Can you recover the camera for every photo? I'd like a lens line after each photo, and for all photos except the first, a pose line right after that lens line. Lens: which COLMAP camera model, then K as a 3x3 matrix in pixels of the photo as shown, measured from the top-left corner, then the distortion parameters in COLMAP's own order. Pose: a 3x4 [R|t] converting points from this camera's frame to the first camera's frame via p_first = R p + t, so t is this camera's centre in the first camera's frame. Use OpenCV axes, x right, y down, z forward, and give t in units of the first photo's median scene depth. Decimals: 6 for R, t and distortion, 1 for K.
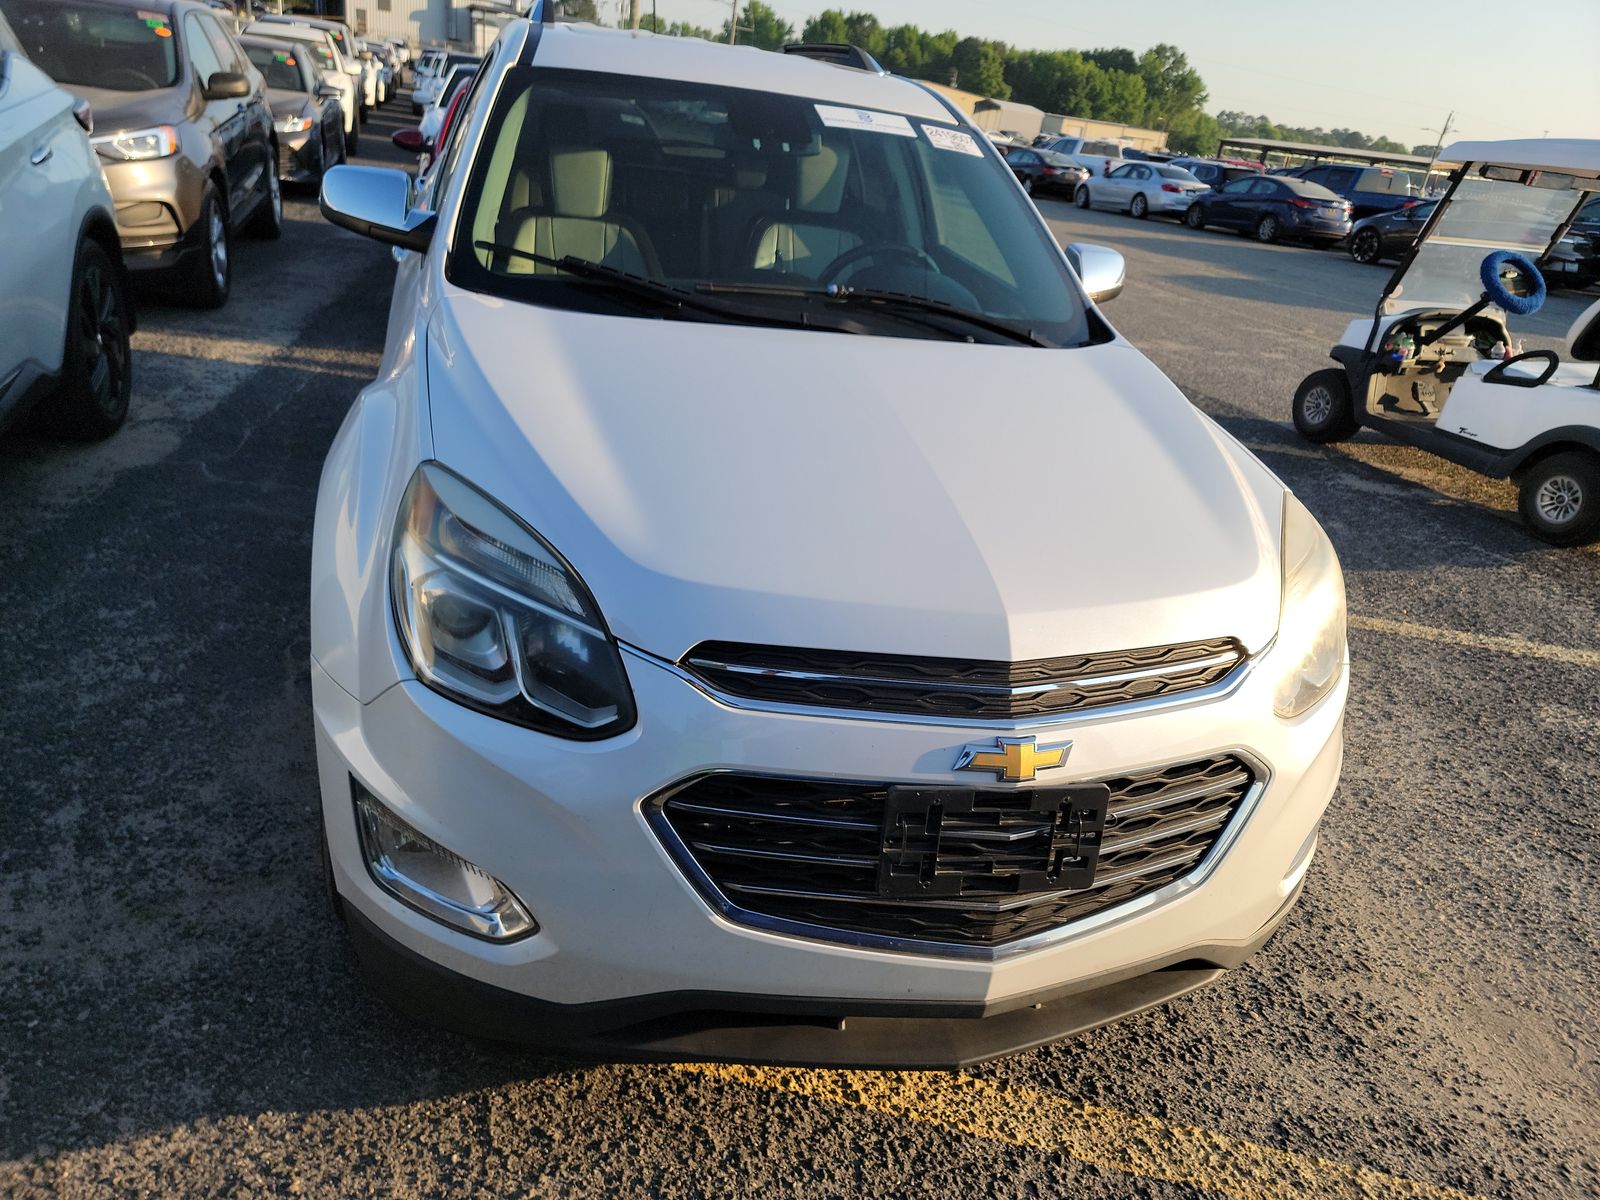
lens RADIAL K [[1127.9, 0, 814.6], [0, 1127.9, 598.0], [0, 0, 1]] dist [0.051748, -0.033715]
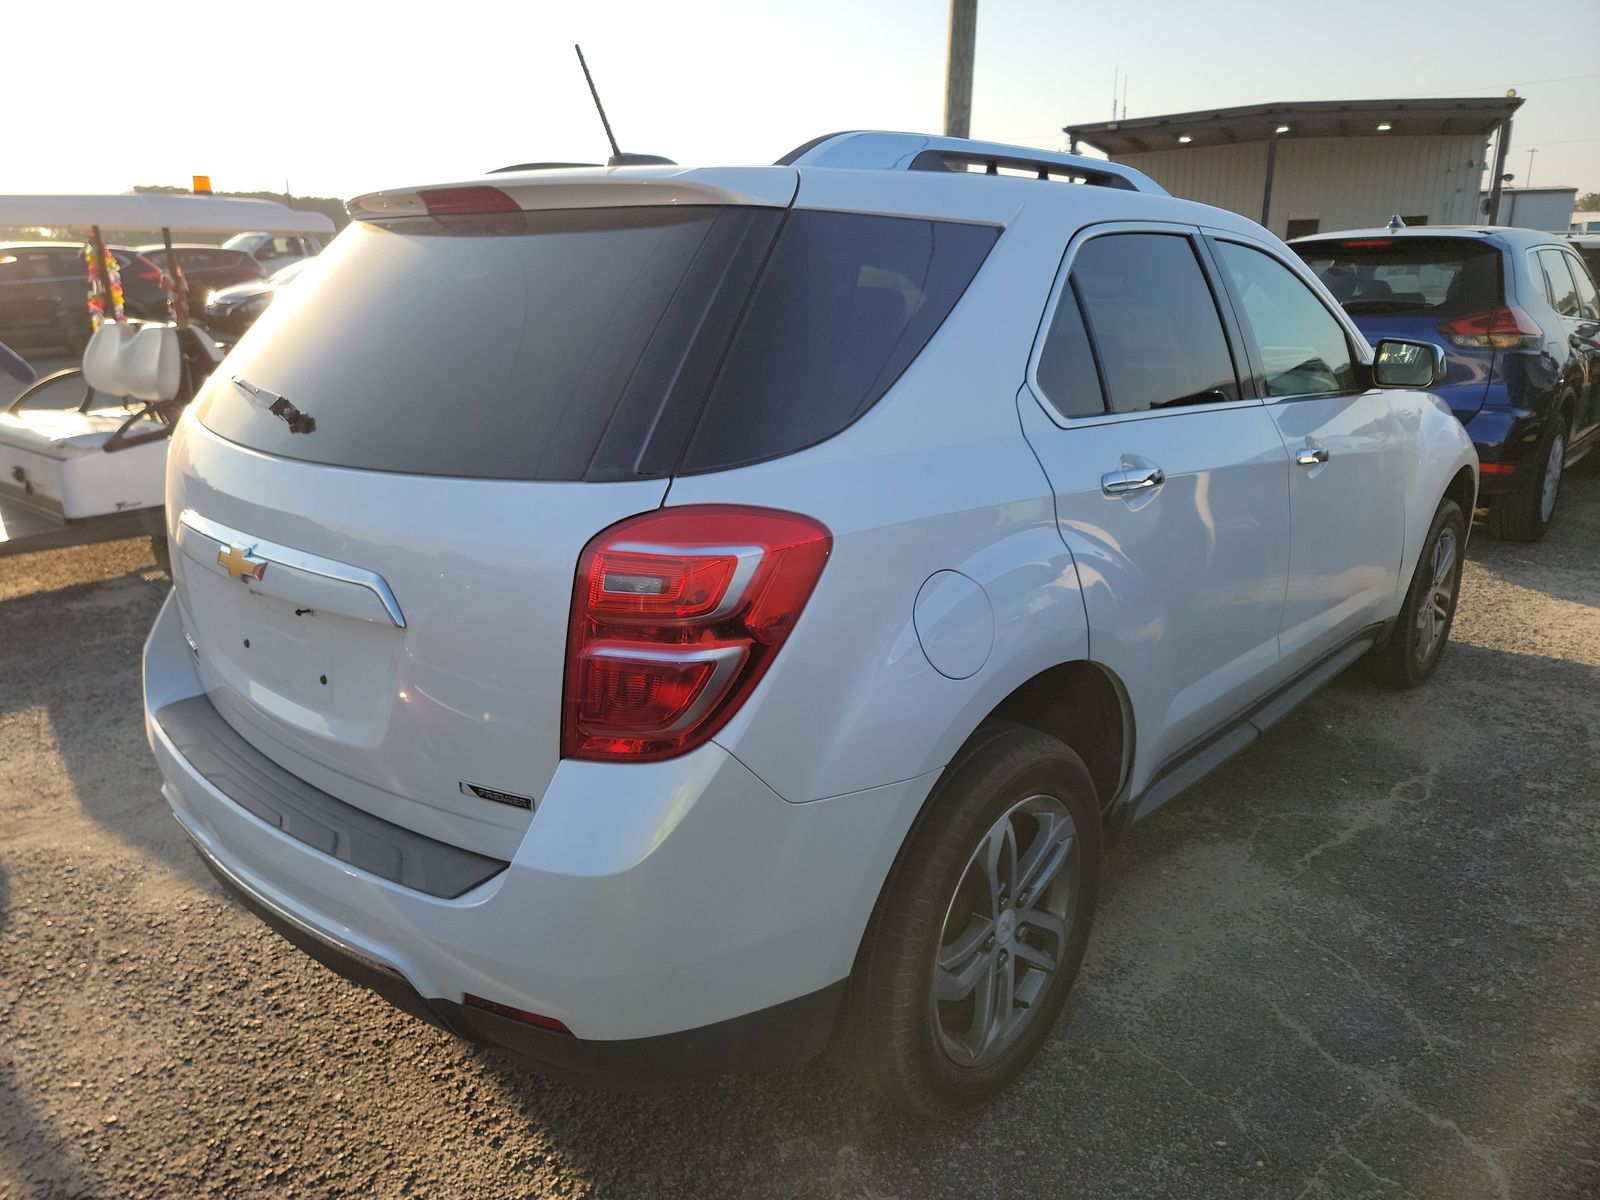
lens RADIAL K [[1127.9, 0, 795.8], [0, 1127.9, 599.8], [0, 0, 1]] dist [0.051748, -0.033715]
pose [[-0.549610, -0.348419, 0.759298, -1.385432], [0.273850, 0.783525, 0.557759, -1.344051], [-0.789262, 0.514484, -0.335218, 2.706559]]
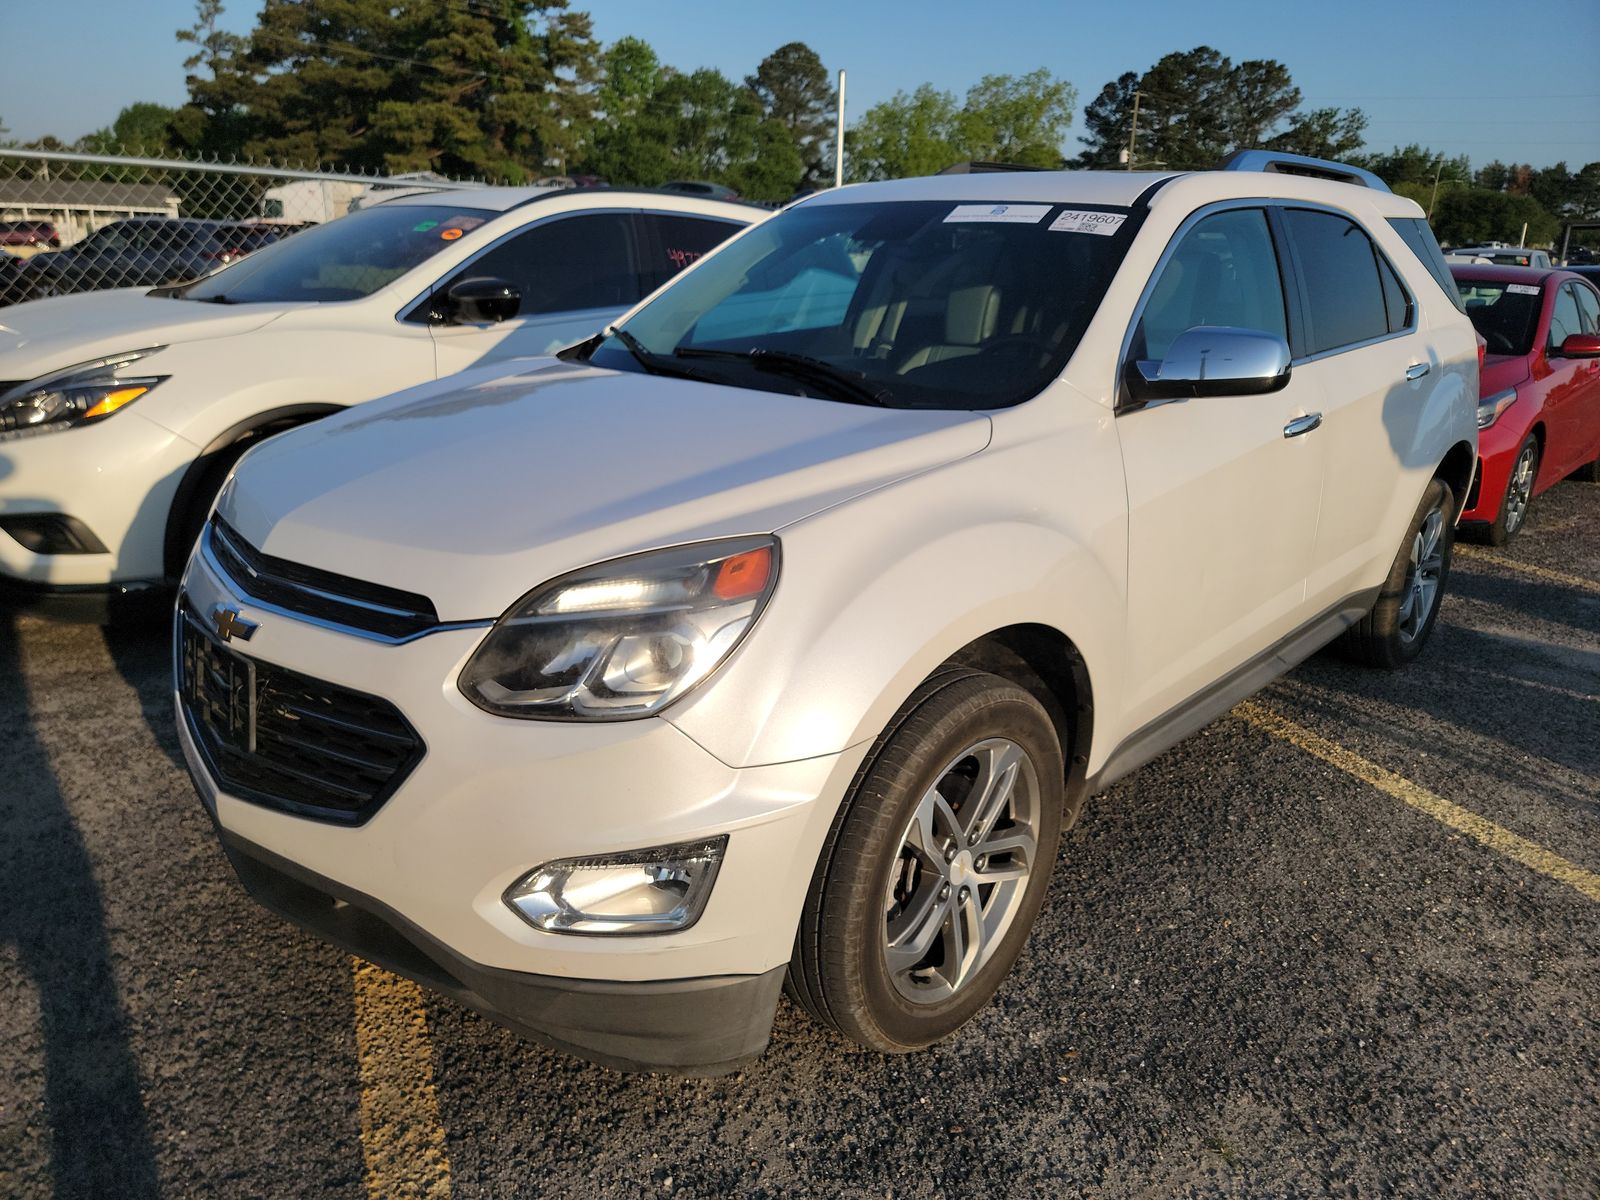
lens RADIAL K [[1127.9, 0, 803.6], [0, 1127.9, 600.0], [0, 0, 1]] dist [0.051748, -0.033715]
pose [[0.533335, 0.158578, -0.830907, 1.172389], [-0.312576, 0.949695, -0.019384, -0.046799], [0.786034, 0.270059, 0.556074, 0.574772]]
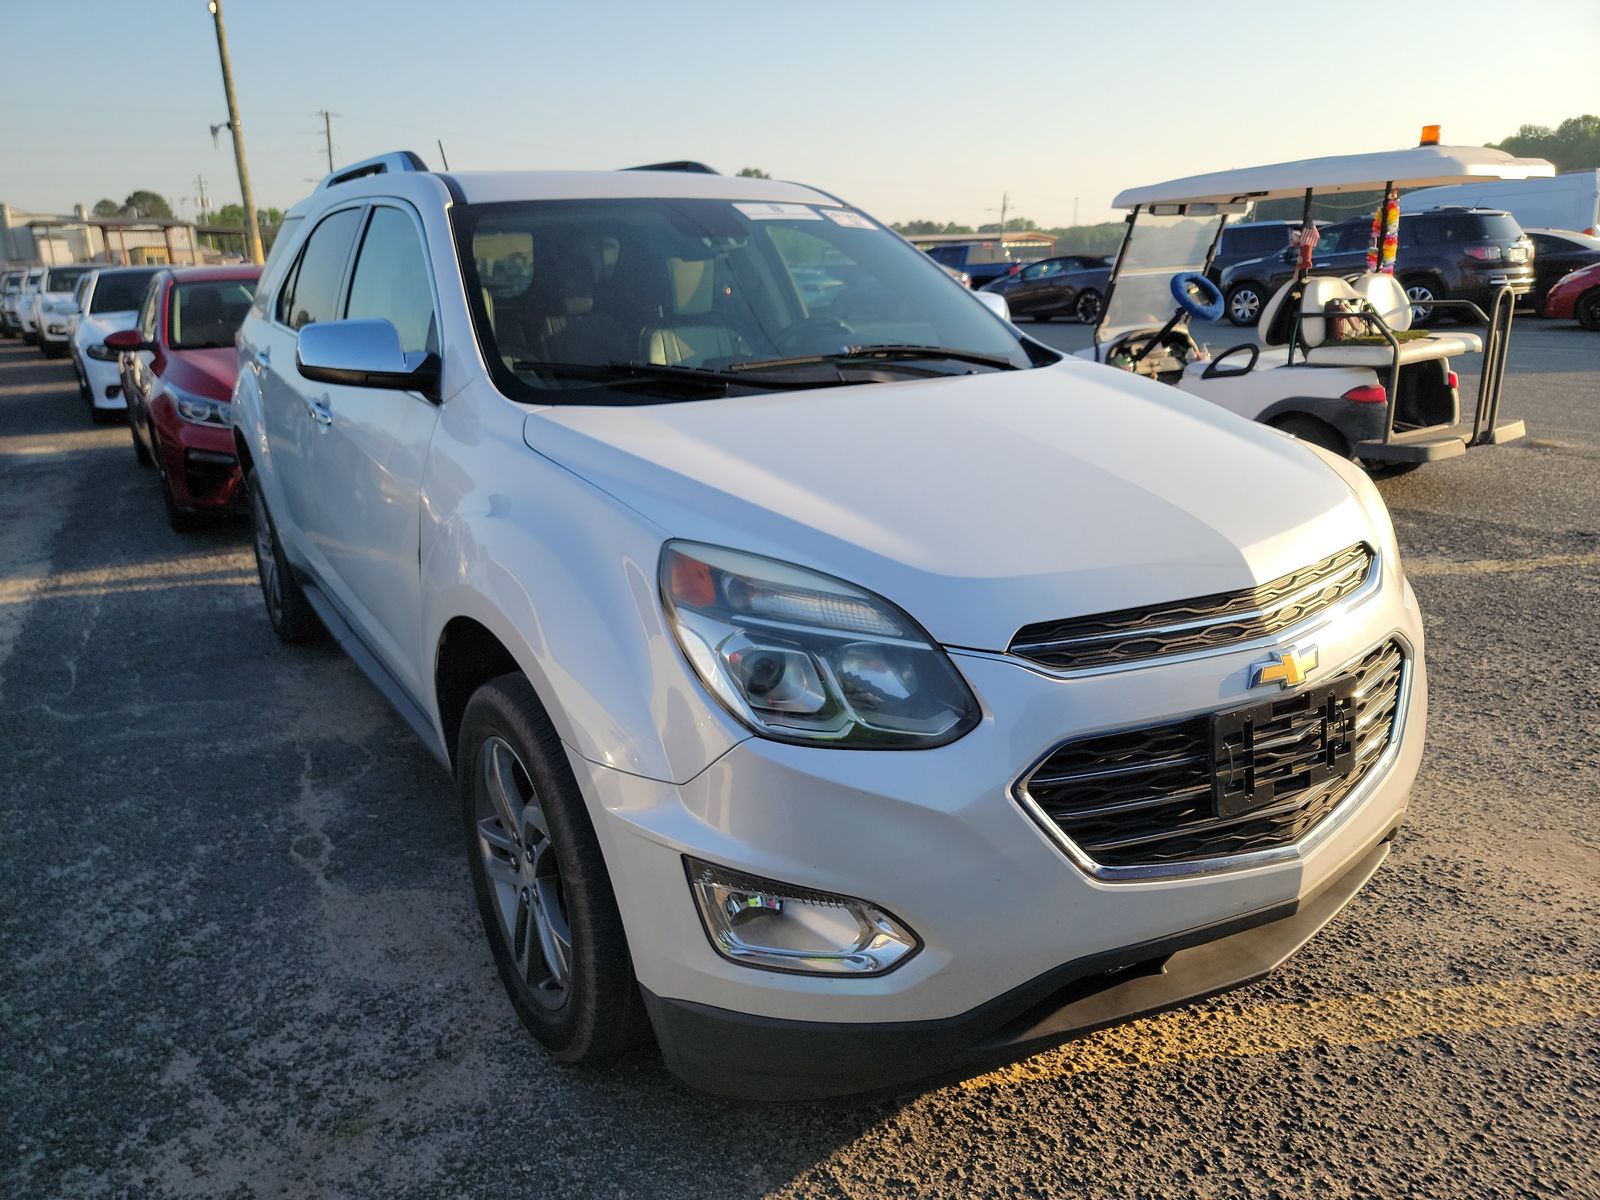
lens RADIAL K [[1127.9, 0, 800.9], [0, 1127.9, 608.9], [0, 0, 1]] dist [0.051748, -0.033715]
pose [[0.942539, -0.226790, 0.245329, -0.402814], [0.249404, 0.966216, -0.064994, 0.028124], [-0.222301, 0.122446, 0.967259, 0.000200]]
